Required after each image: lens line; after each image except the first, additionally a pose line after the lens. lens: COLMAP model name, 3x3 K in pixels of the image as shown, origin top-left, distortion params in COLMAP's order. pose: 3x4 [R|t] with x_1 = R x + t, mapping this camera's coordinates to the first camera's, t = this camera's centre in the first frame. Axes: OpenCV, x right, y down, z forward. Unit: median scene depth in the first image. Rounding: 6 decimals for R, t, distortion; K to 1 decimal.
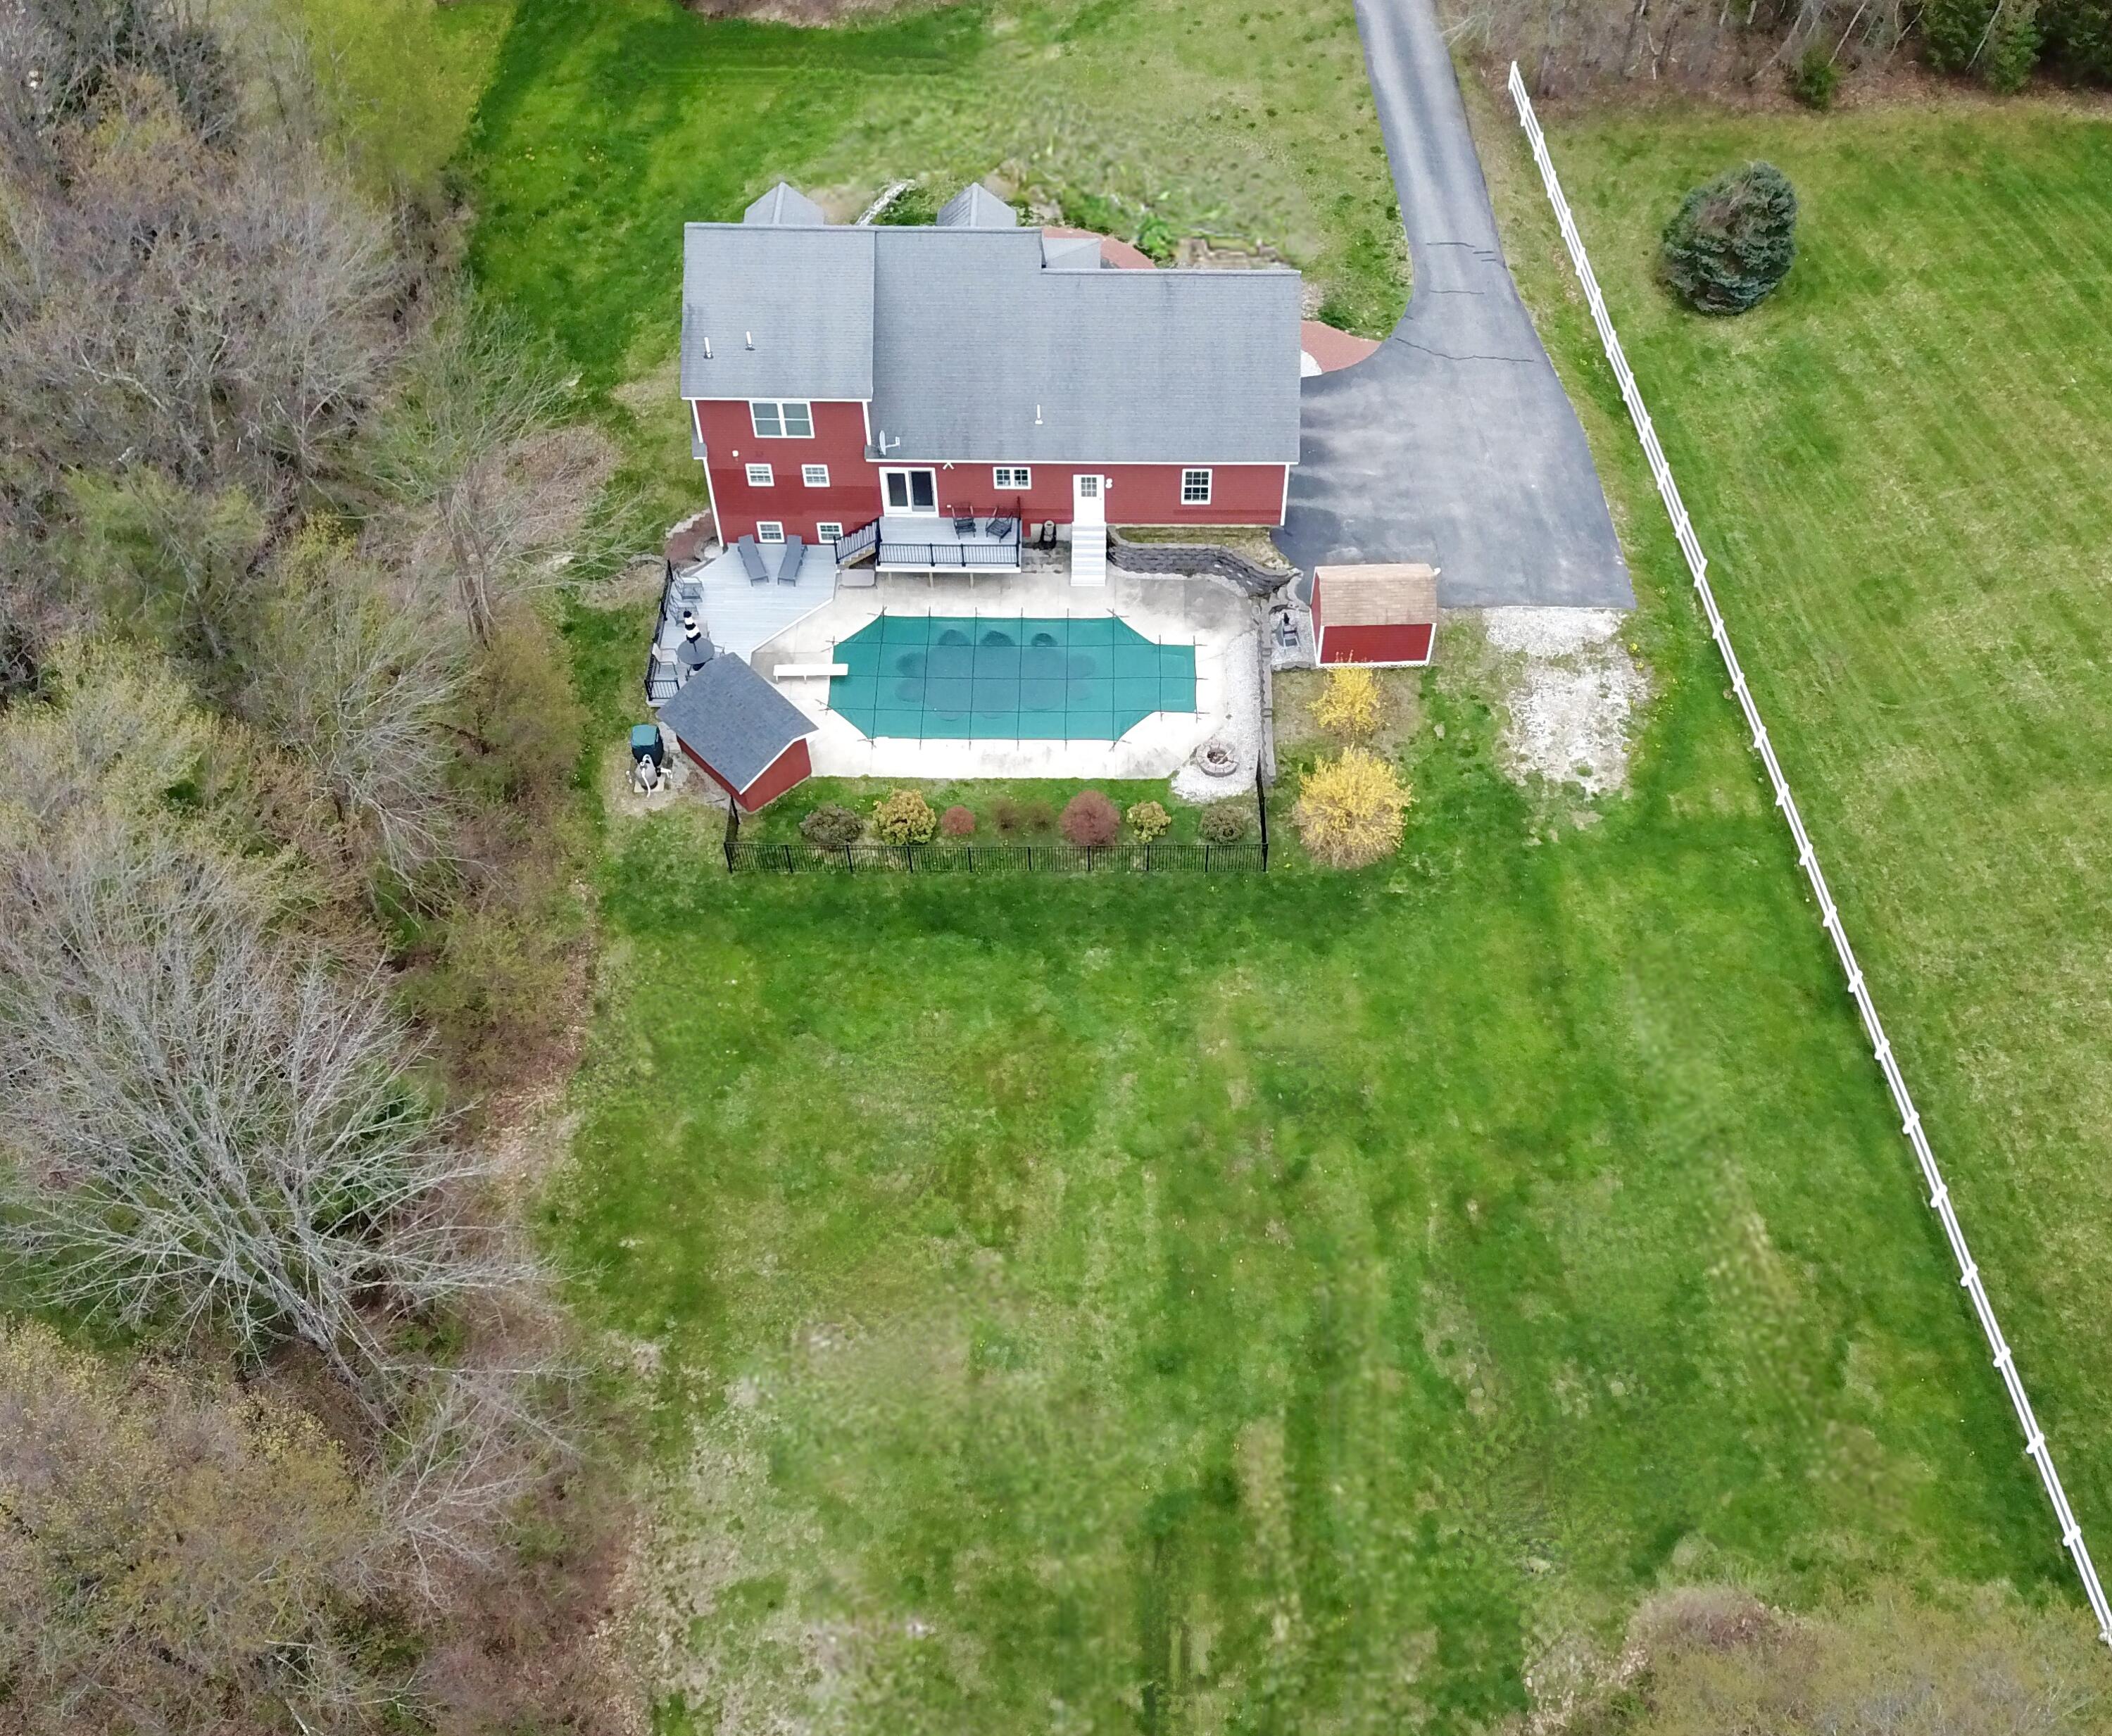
lens RADIAL K [[2105.3, 0, 1074.3], [0, 2105.3, 871.4], [0, 0, 1]] dist [0.102775, 0.000000]
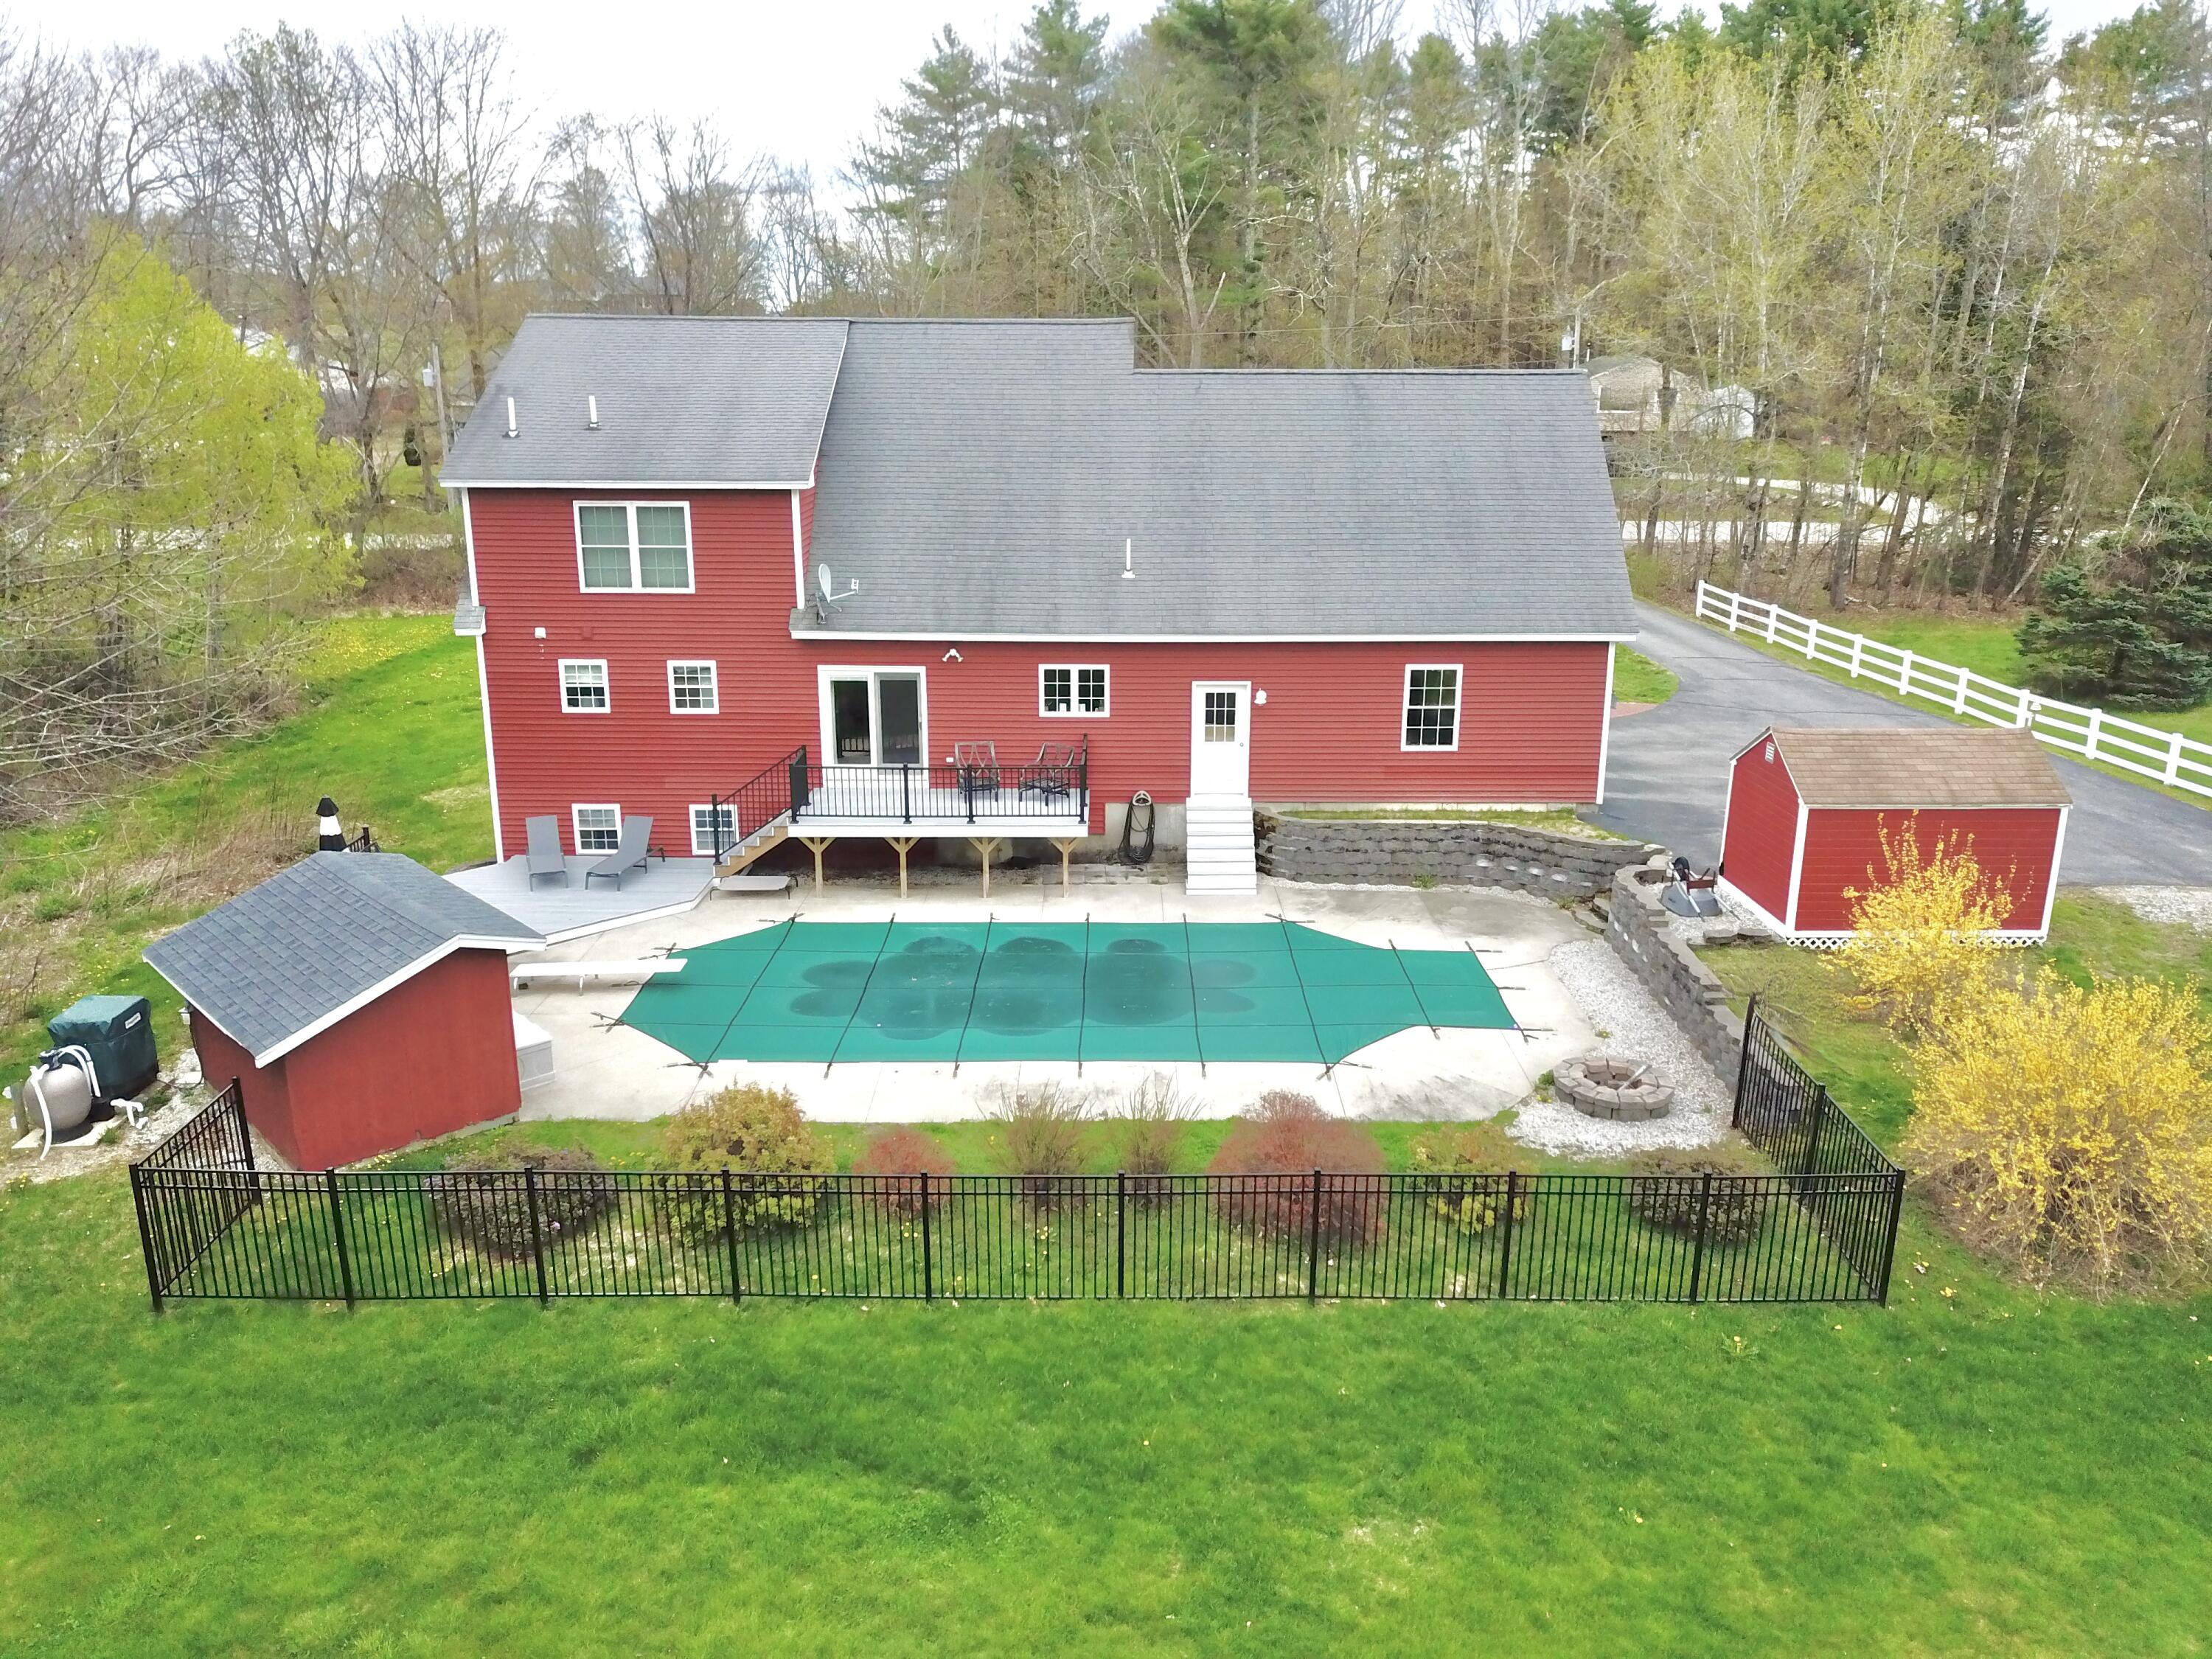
lens RADIAL K [[1649.9, 0, 1115.9], [0, 1649.9, 825.0], [0, 0, 1]] dist [0.029898, -0.028985]
pose [[0.999868, 0.012530, 0.010322, -0.023073], [-0.003924, 0.803497, -0.595296, 0.081416], [-0.015753, 0.595177, 0.803440, 0.703067]]
